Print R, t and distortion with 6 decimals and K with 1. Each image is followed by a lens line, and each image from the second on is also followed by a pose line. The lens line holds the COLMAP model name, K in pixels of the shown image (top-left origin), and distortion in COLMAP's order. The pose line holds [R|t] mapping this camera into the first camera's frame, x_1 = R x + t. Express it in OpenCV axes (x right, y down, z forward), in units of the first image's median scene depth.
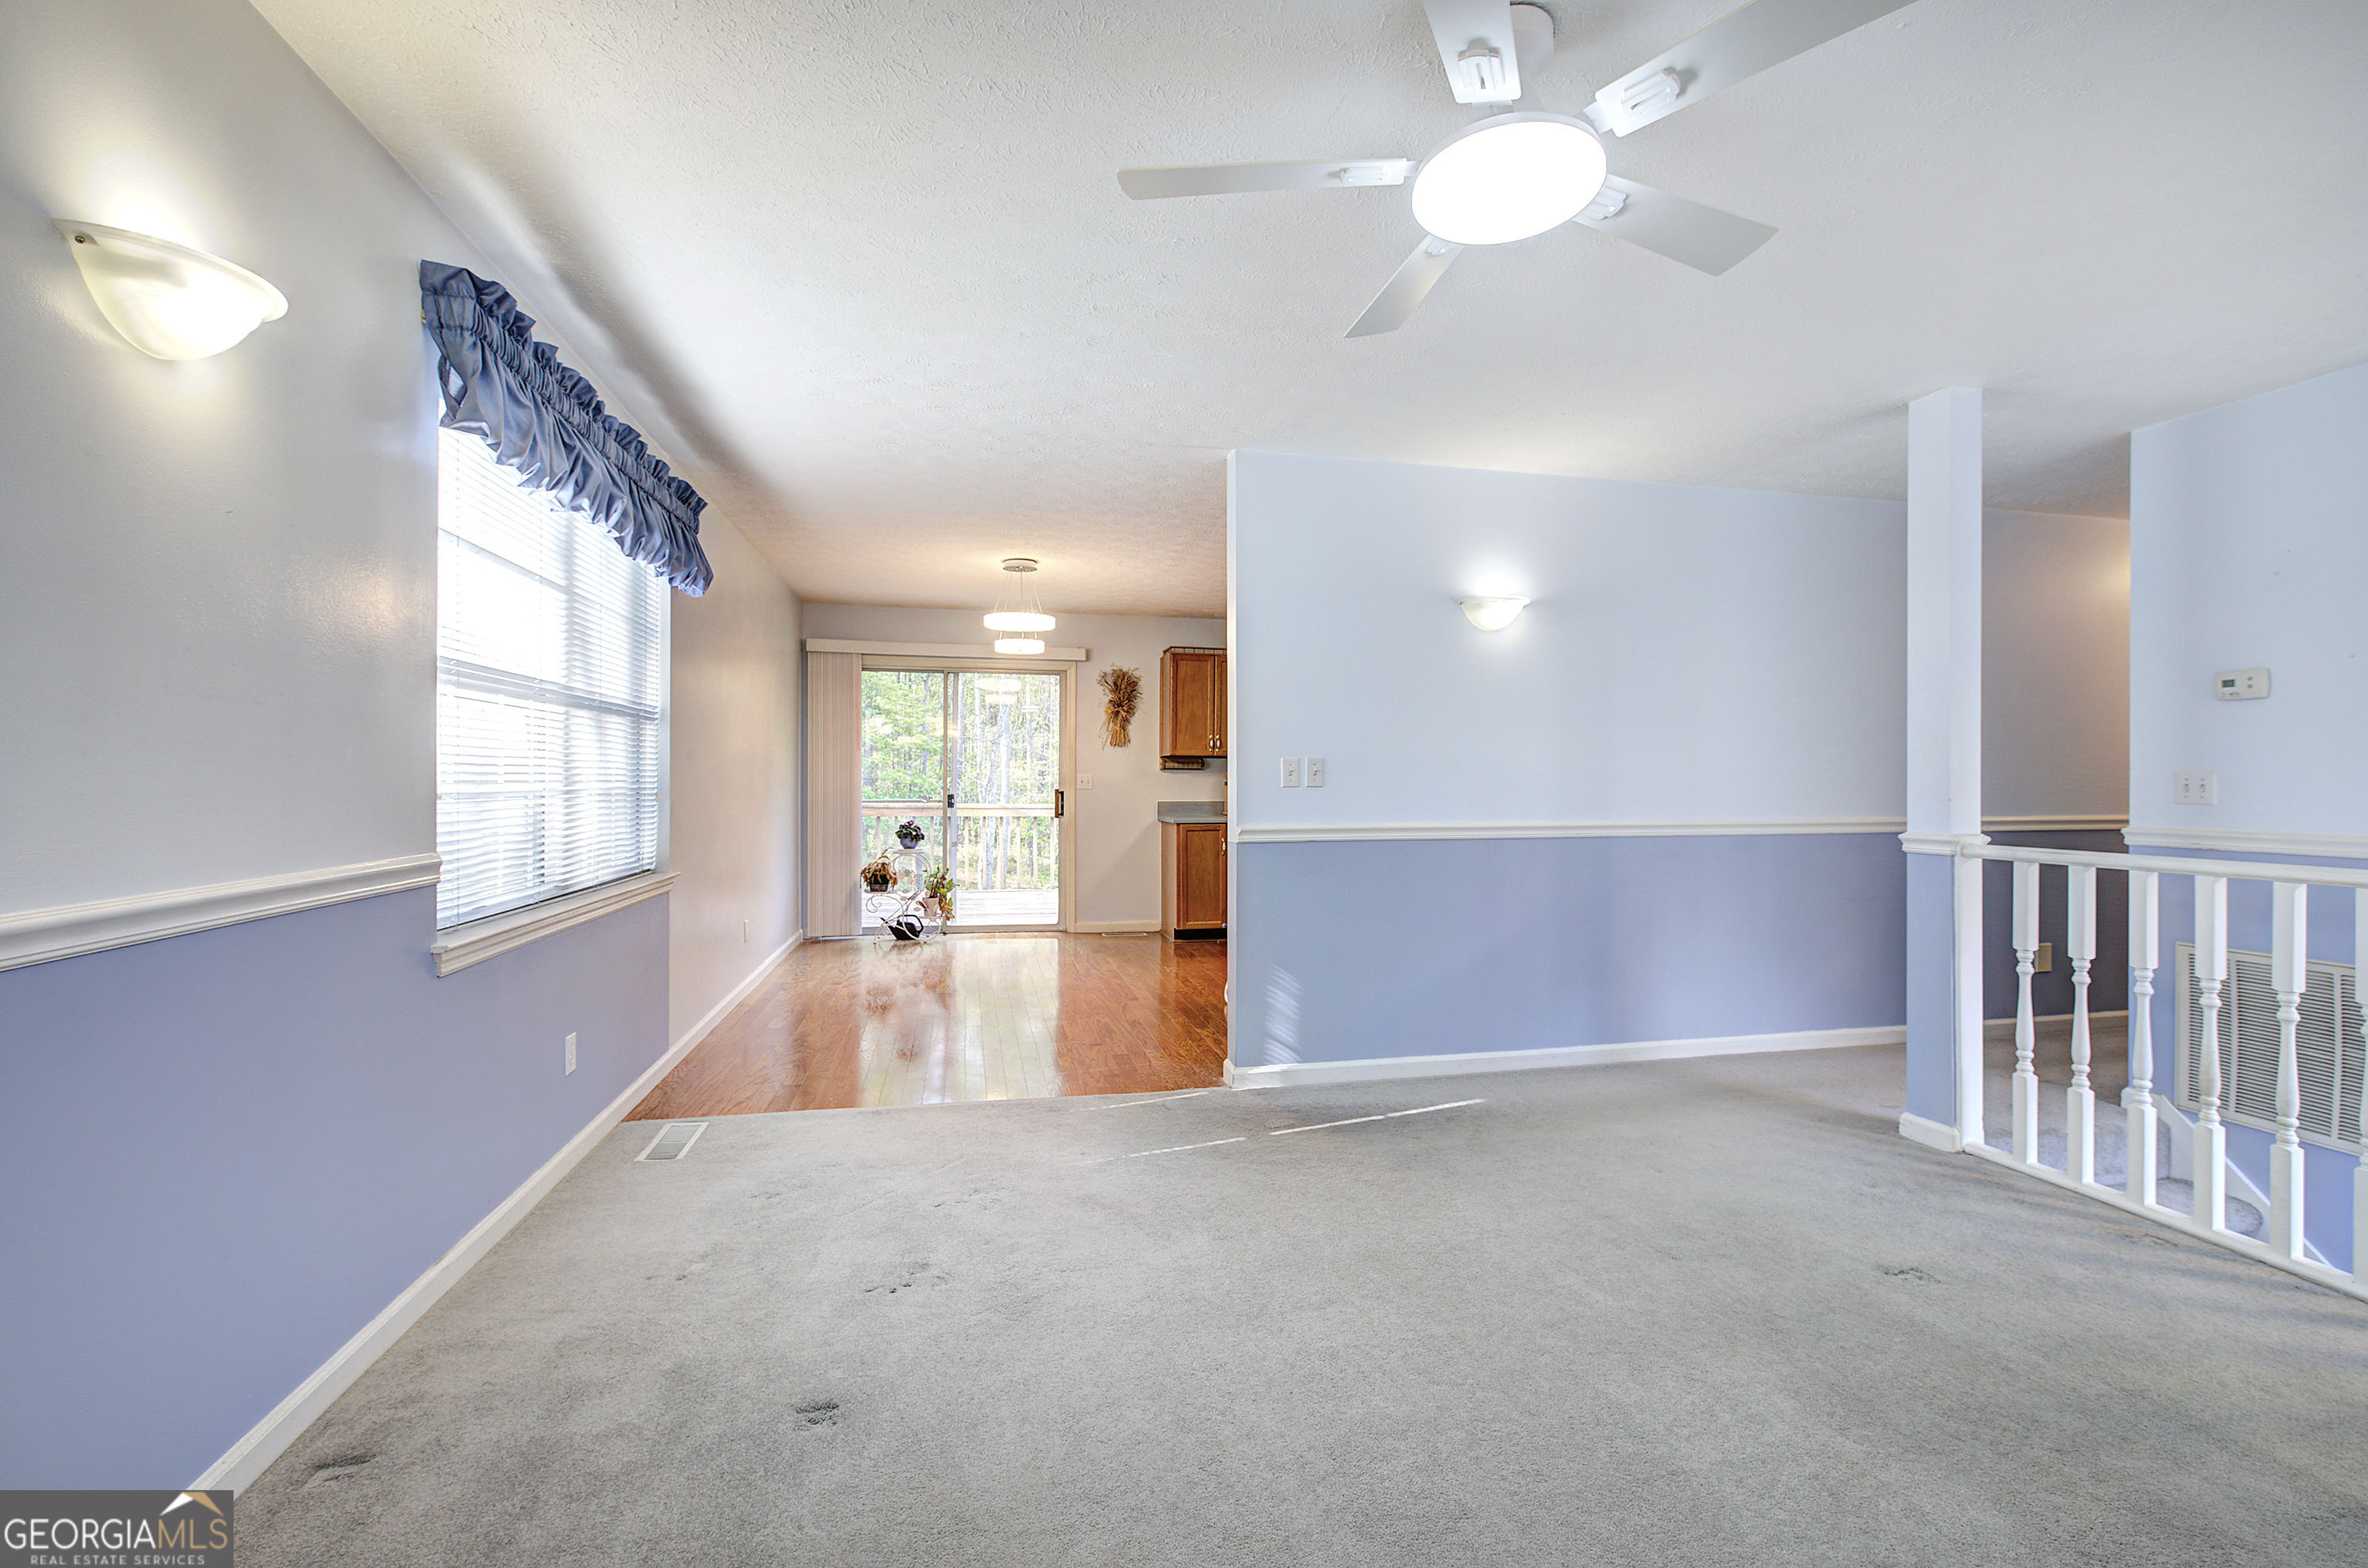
lens RADIAL K [[1001.6, 0, 1164.8], [0, 1001.6, 784.2], [0, 0, 1]] dist [-0.006527, 0.002130]
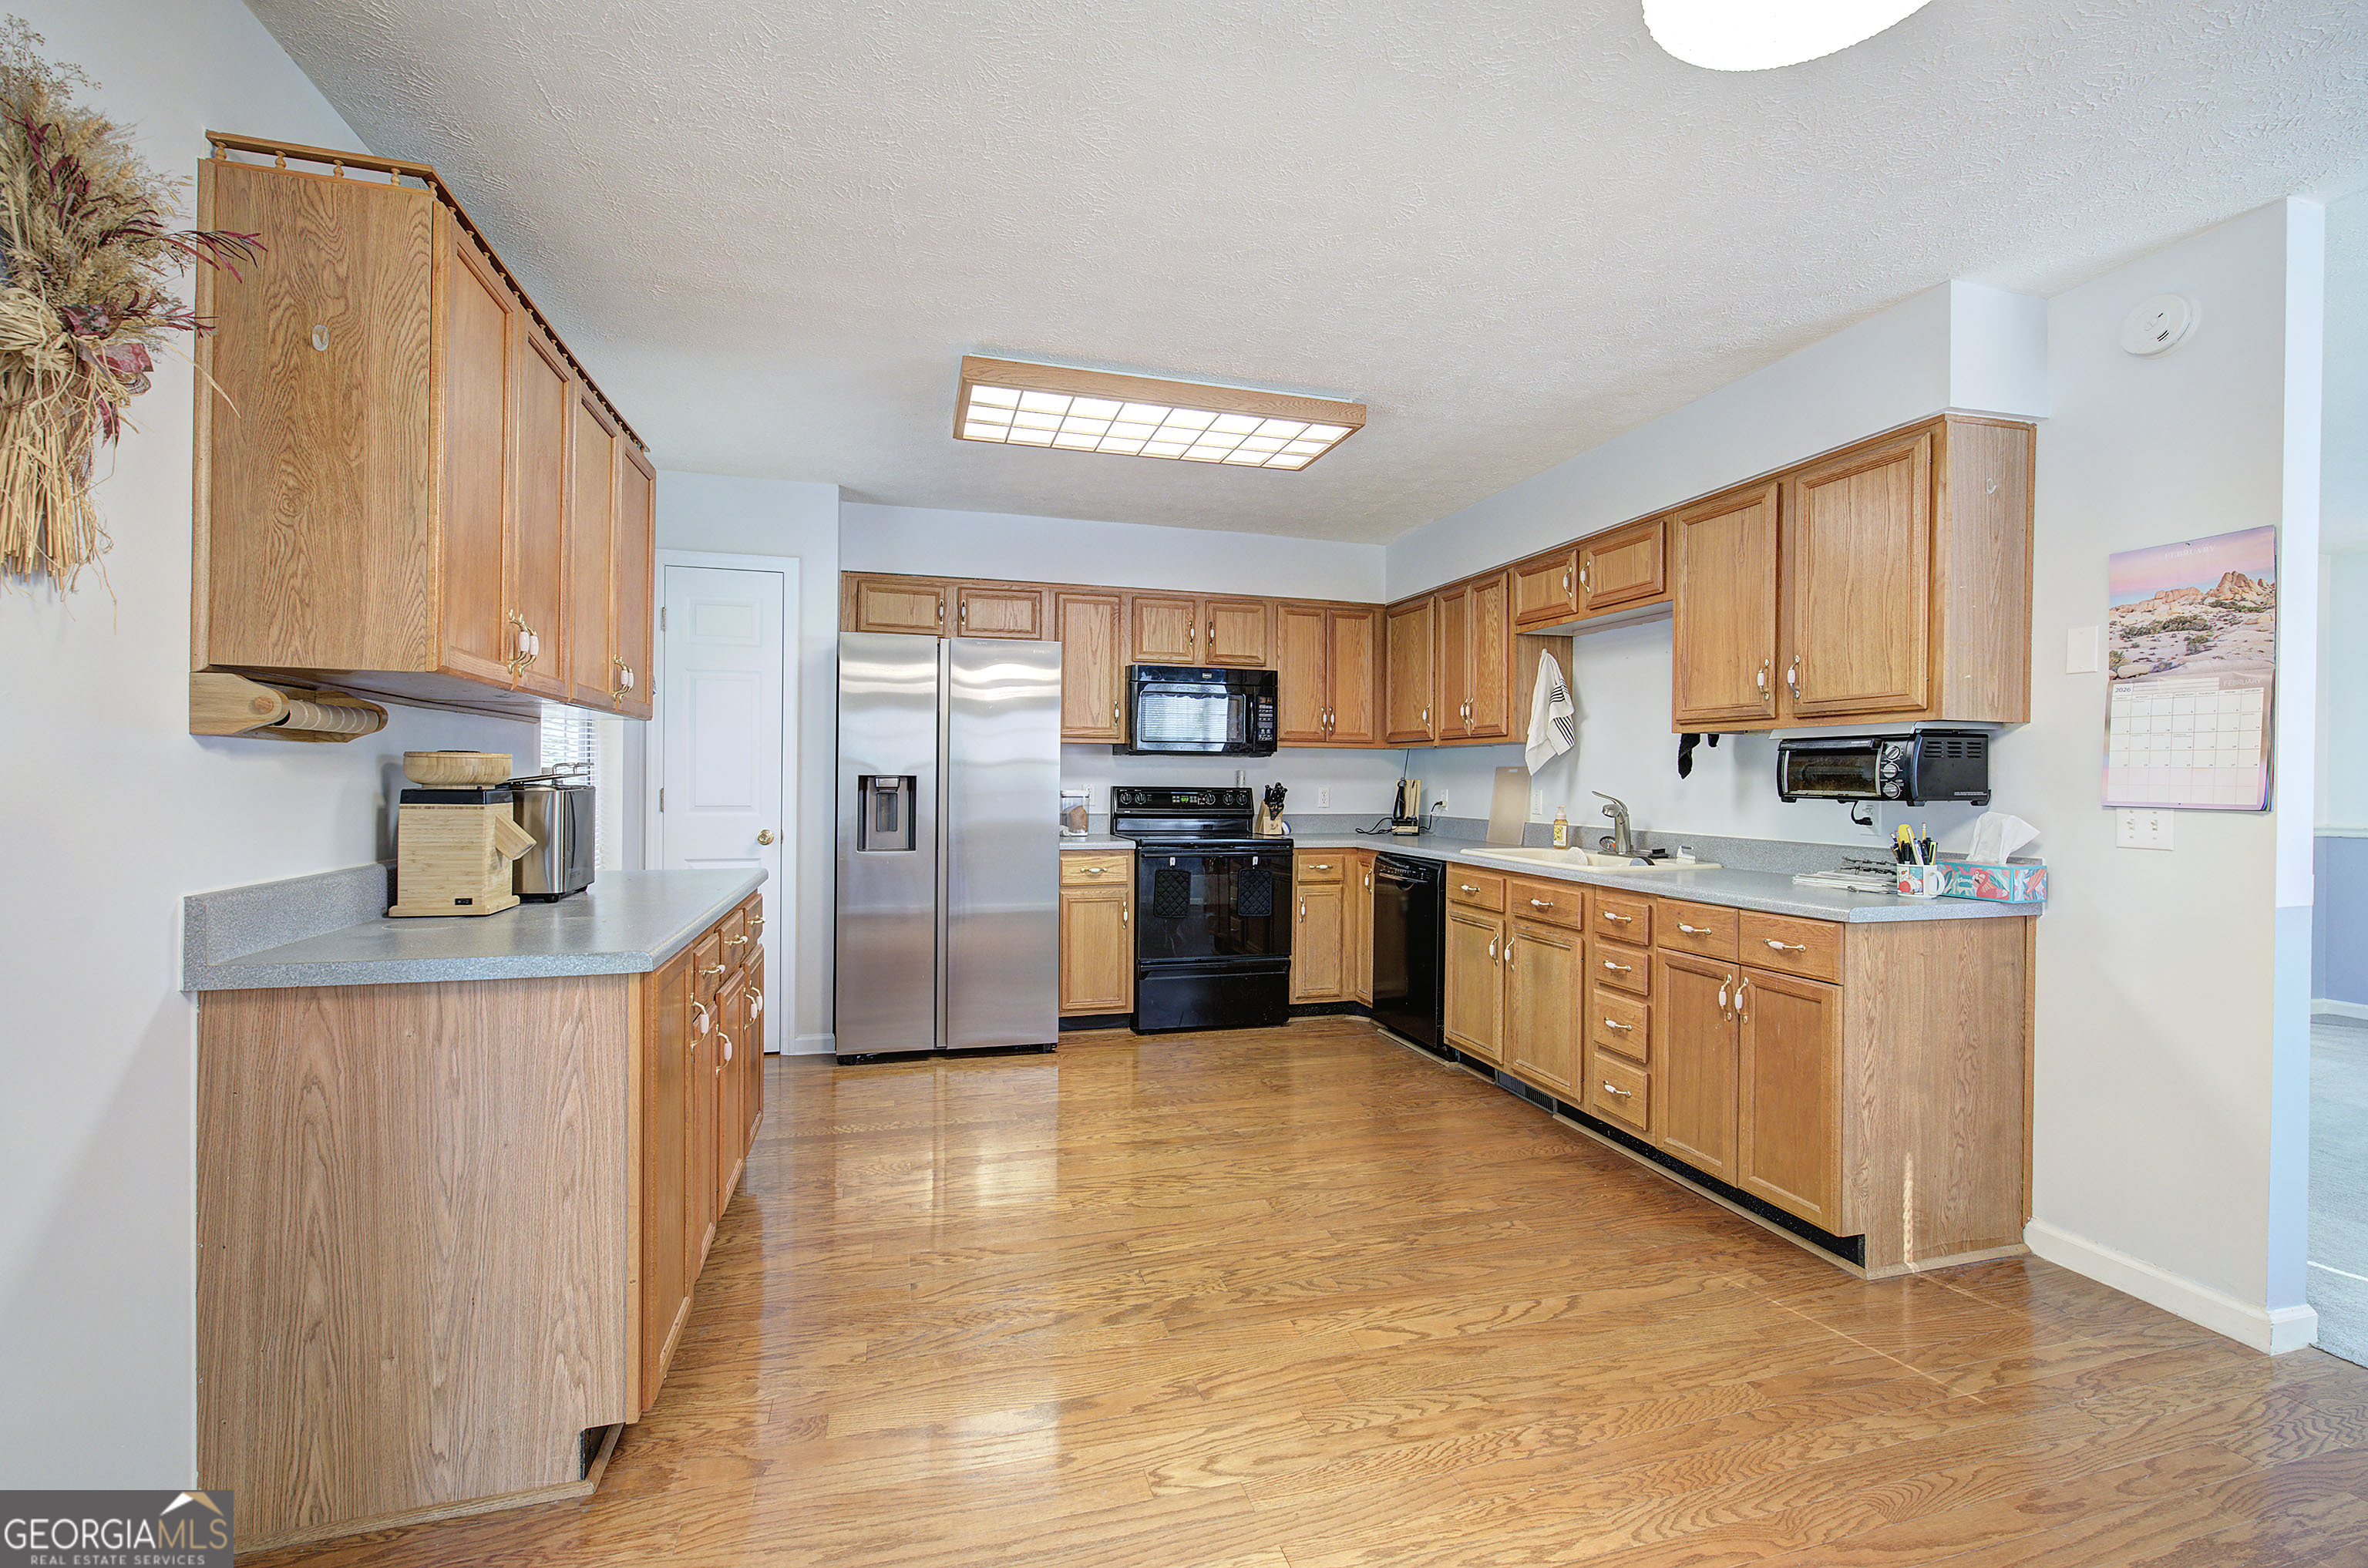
lens RADIAL K [[1001.6, 0, 1183.6], [0, 1001.6, 781.2], [0, 0, 1]] dist [-0.006527, 0.002130]
pose [[-0.080804, -0.005659, 0.996714, -0.225674], [-0.002197, 0.999982, 0.005500, -0.006845], [-0.996728, -0.001746, -0.080815, 0.866463]]
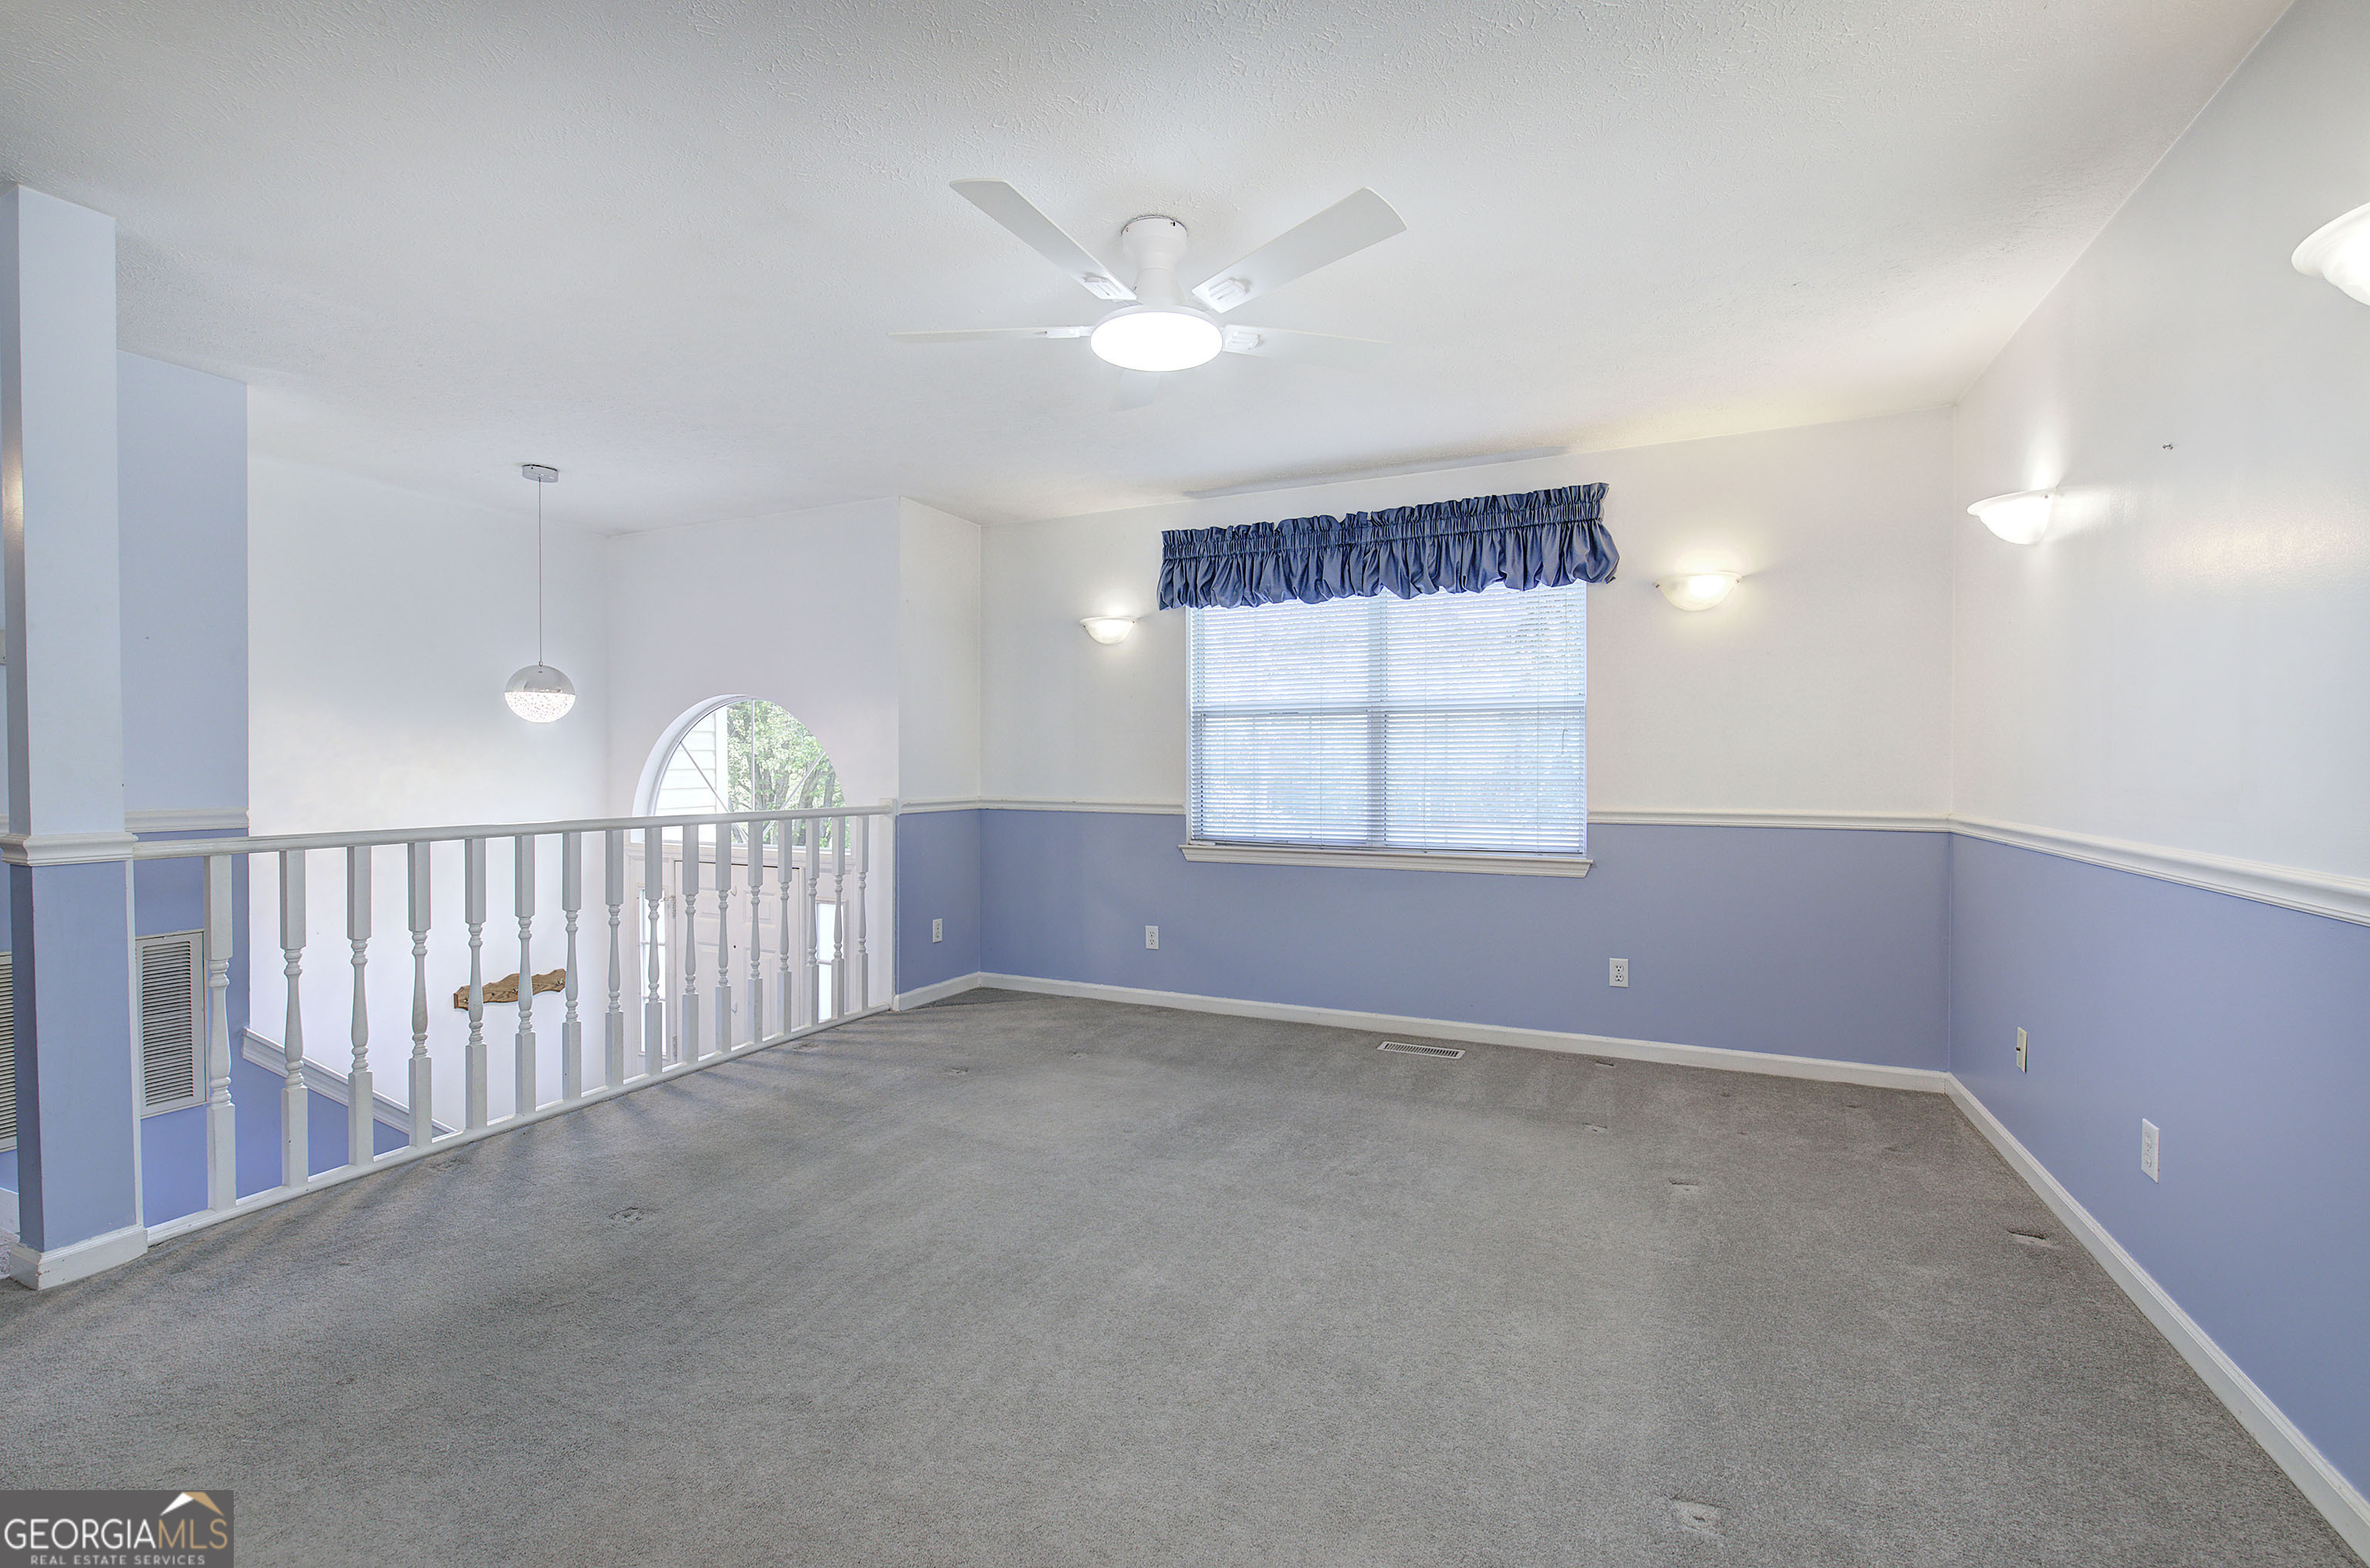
lens RADIAL K [[1002.3, 0, 1191.5], [0, 1002.3, 774.8], [0, 0, 1]] dist [-0.006527, 0.002130]
pose [[-0.811687, -0.011870, 0.583973, -0.119209], [-0.000989, 0.999820, 0.018947, -0.002770], [-0.584092, 0.014802, -0.811552, 0.479491]]
